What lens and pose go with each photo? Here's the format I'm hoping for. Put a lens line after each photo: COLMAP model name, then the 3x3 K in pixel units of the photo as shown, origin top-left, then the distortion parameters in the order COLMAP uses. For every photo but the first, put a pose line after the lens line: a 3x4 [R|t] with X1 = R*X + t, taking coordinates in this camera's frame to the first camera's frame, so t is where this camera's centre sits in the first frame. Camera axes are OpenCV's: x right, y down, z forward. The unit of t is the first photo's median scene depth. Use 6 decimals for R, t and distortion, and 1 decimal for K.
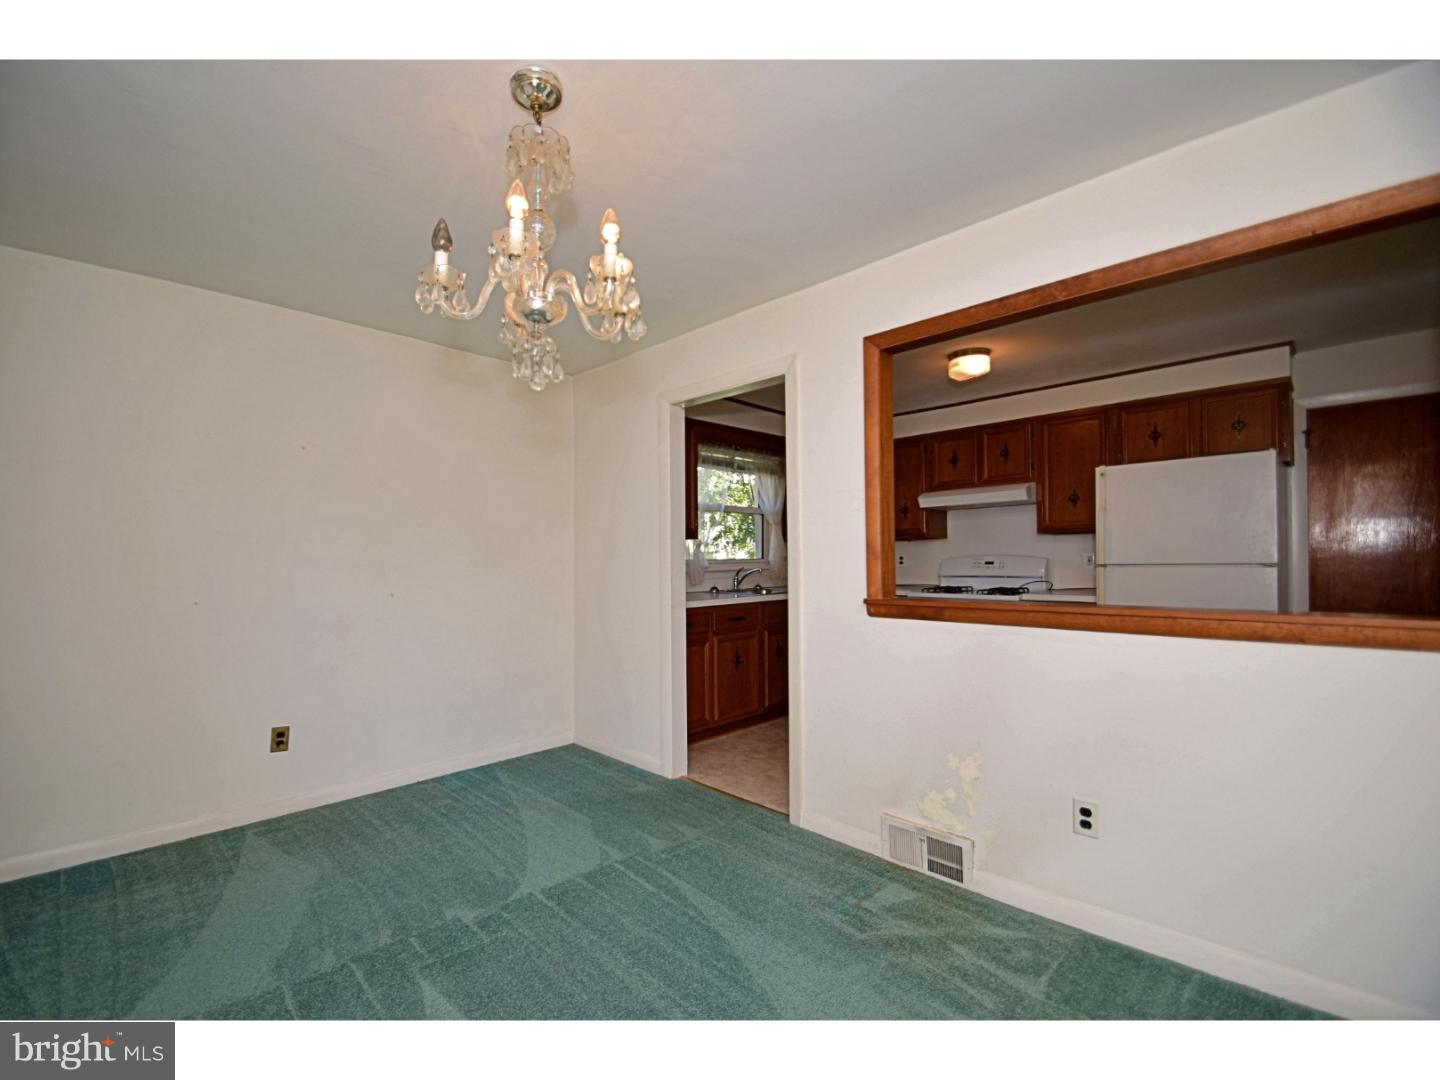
lens RADIAL K [[650.8, 0, 686.5], [0, 650.8, 549.5], [0, 0, 1]] dist [0.025859, -0.016994]
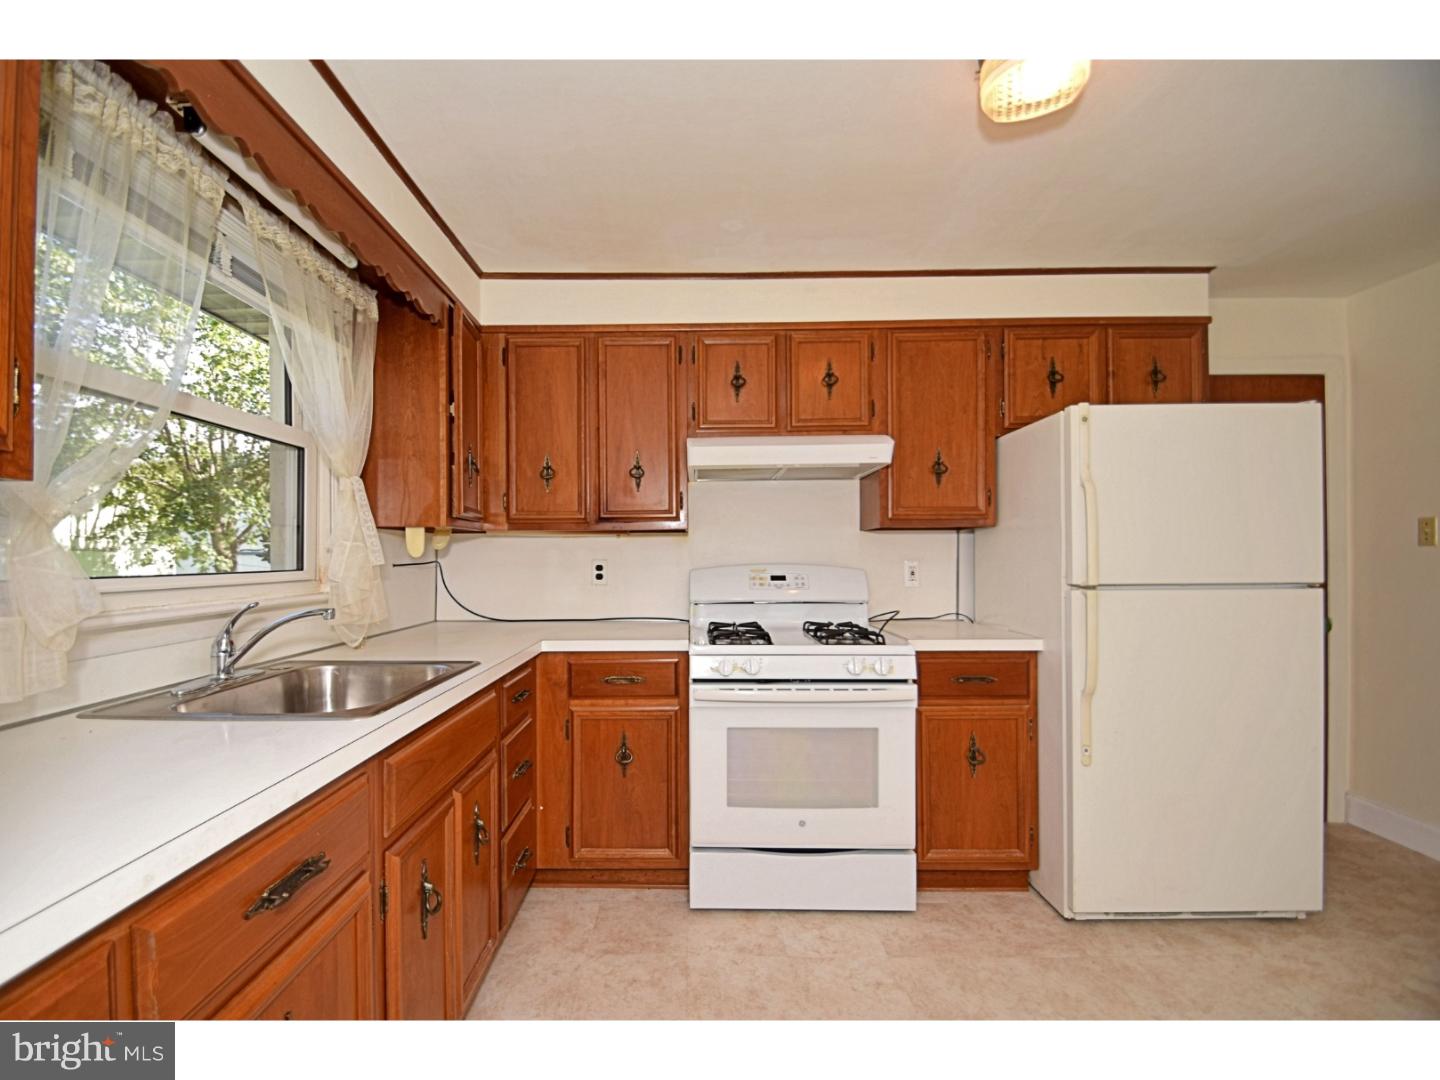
lens RADIAL K [[650.8, 0, 686.5], [0, 650.8, 549.5], [0, 0, 1]] dist [0.025859, -0.016994]
pose [[0.718839, 0.015520, 0.695003, 0.017510], [-0.014879, 0.999865, -0.006939, 0.001264], [-0.695017, -0.005353, 0.718973, 0.602639]]
